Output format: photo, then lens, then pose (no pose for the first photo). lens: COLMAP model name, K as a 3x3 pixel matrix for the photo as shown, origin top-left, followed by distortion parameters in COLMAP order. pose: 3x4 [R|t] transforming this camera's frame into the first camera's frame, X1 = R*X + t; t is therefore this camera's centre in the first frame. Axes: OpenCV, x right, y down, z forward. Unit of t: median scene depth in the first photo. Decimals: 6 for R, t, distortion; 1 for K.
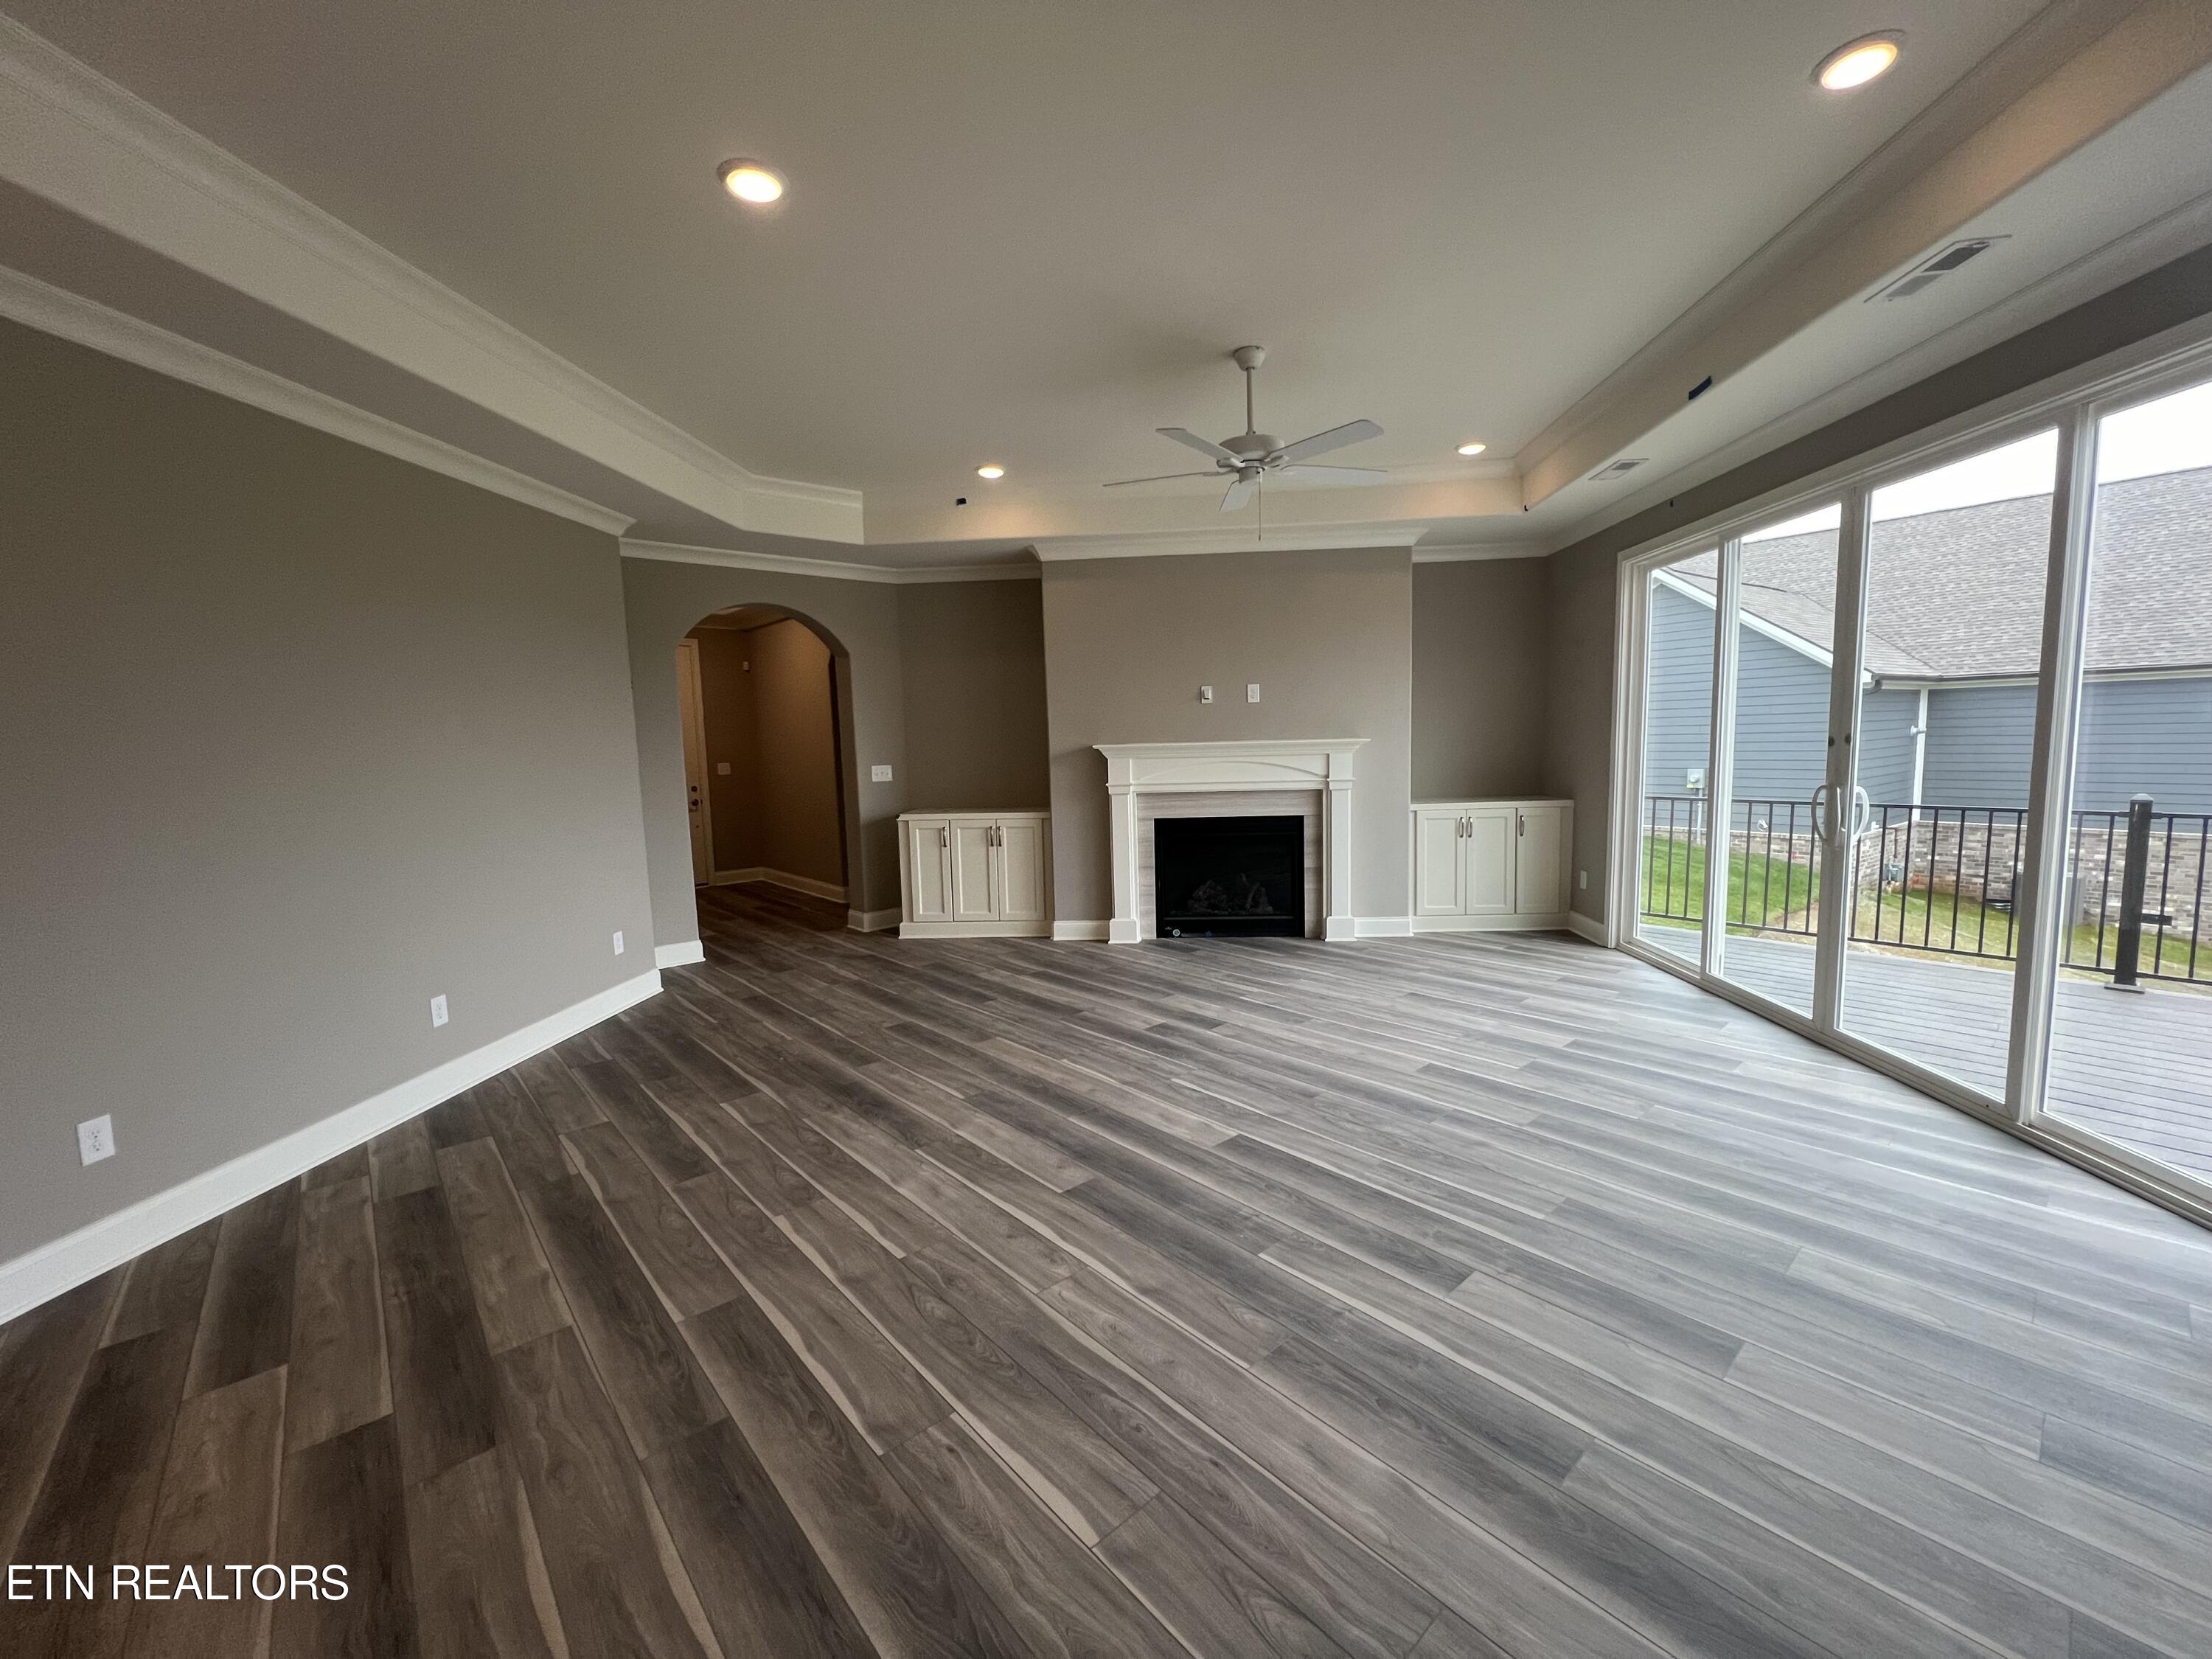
lens RADIAL K [[883.4, 0, 1105.9], [0, 883.4, 835.7], [0, 0, 1]] dist [-0.002691, -0.000141]
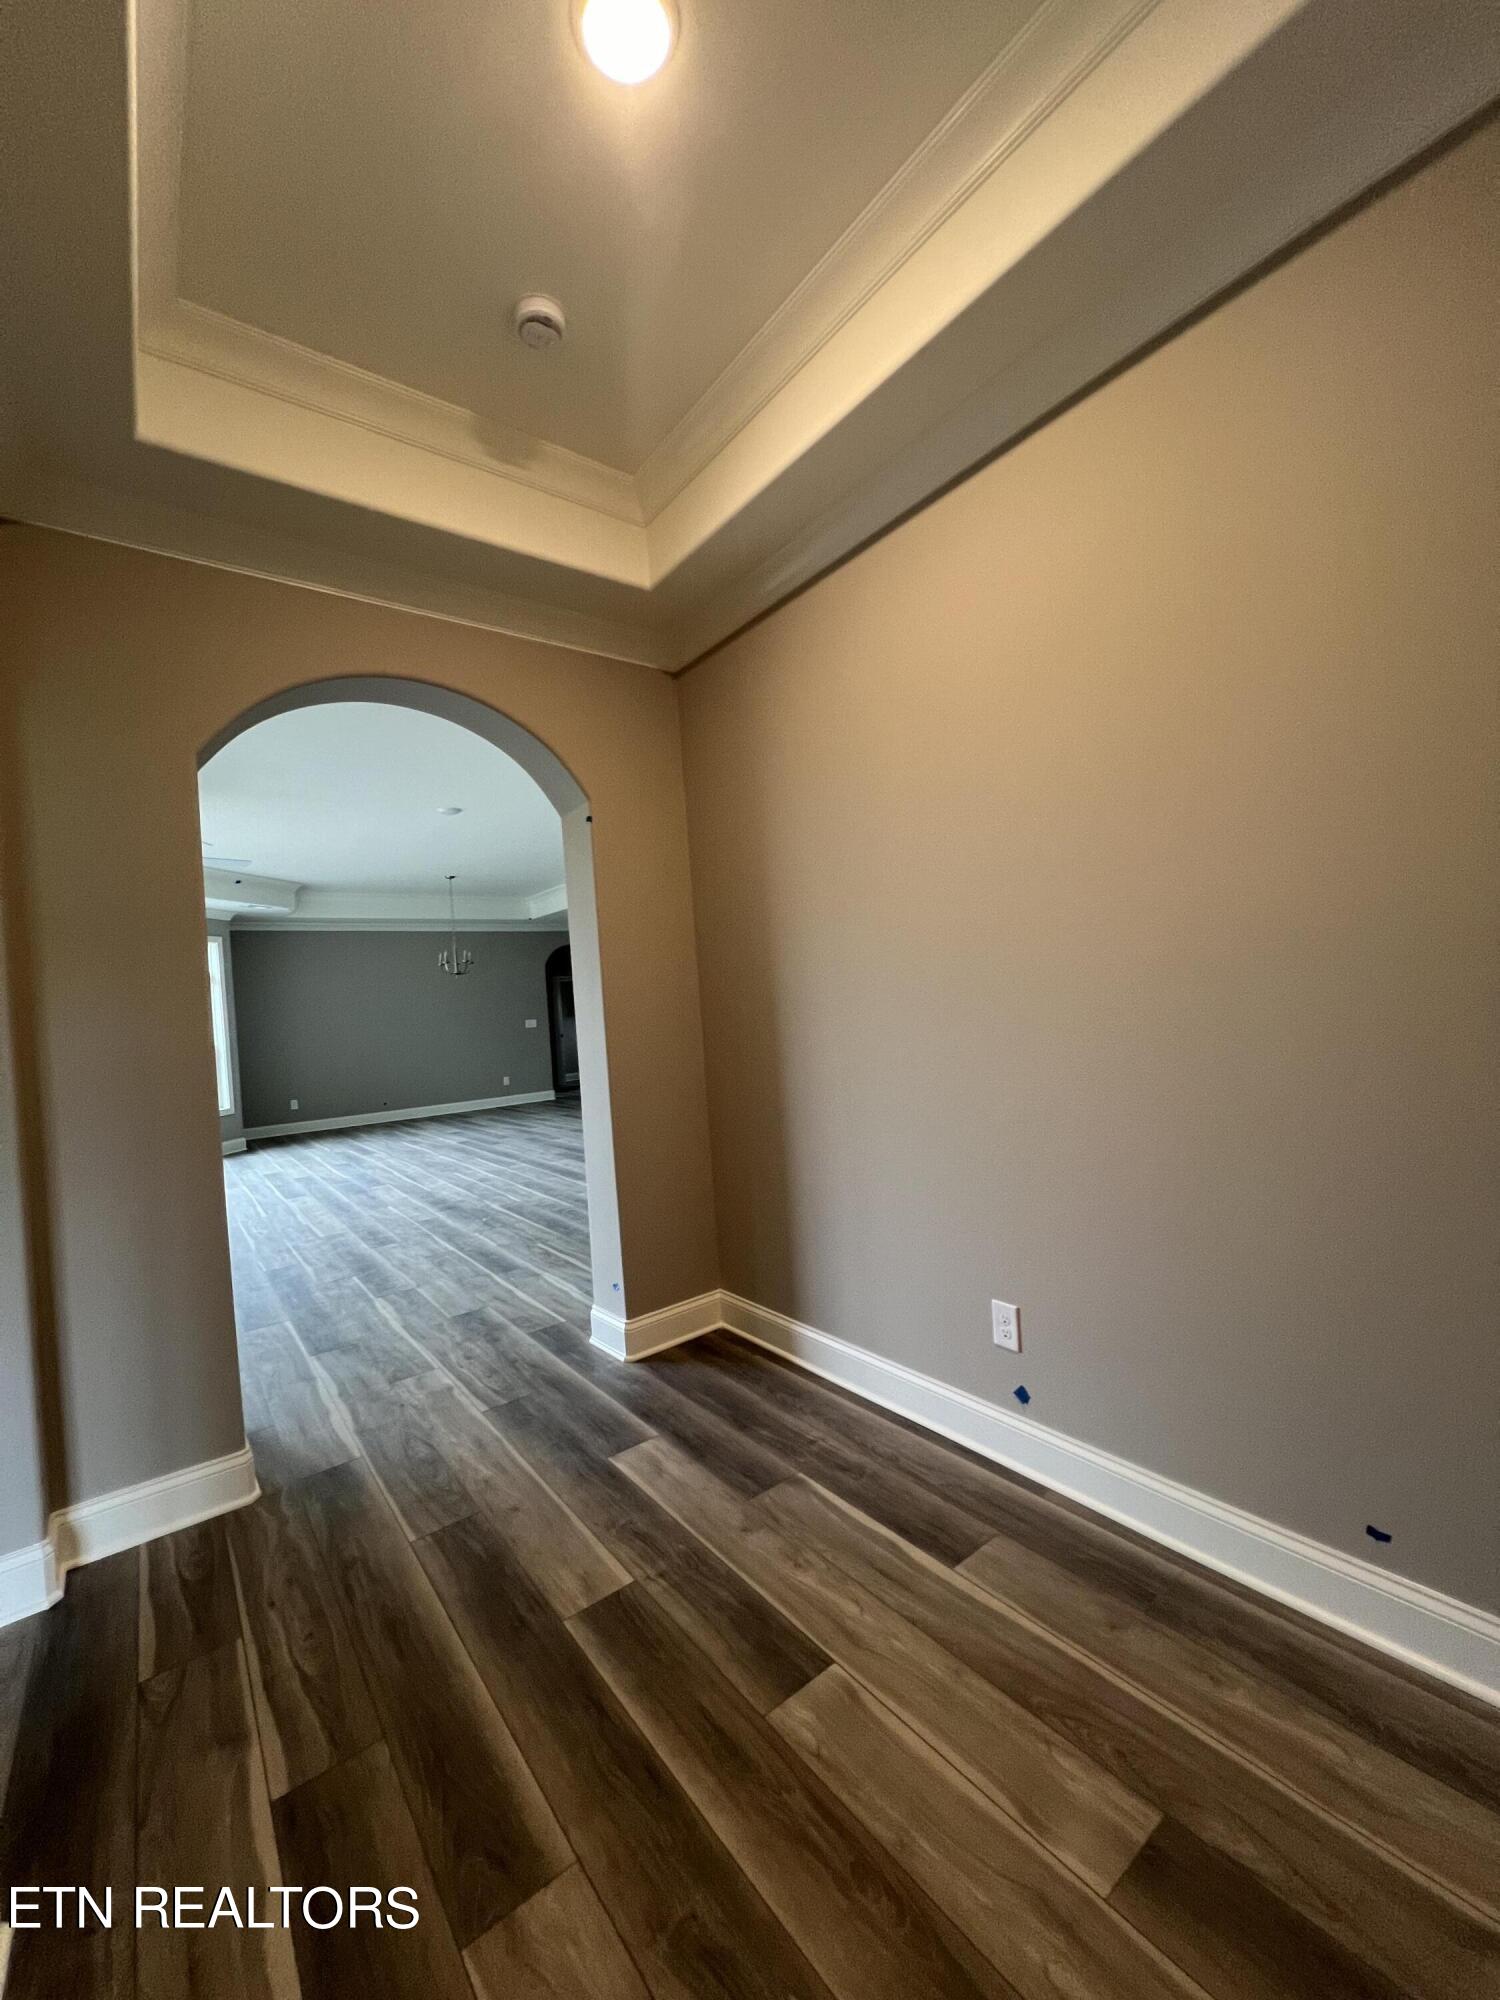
lens RADIAL K [[802.9, 0, 751.7], [0, 802.9, 998.0], [0, 0, 1]] dist [-0.000096, -0.000004]
pose [[-0.992907, 0.096659, 0.069226, -0.740044], [0.103403, 0.989439, 0.101582, -0.150352], [-0.058676, 0.108019, -0.992416, 1.788203]]
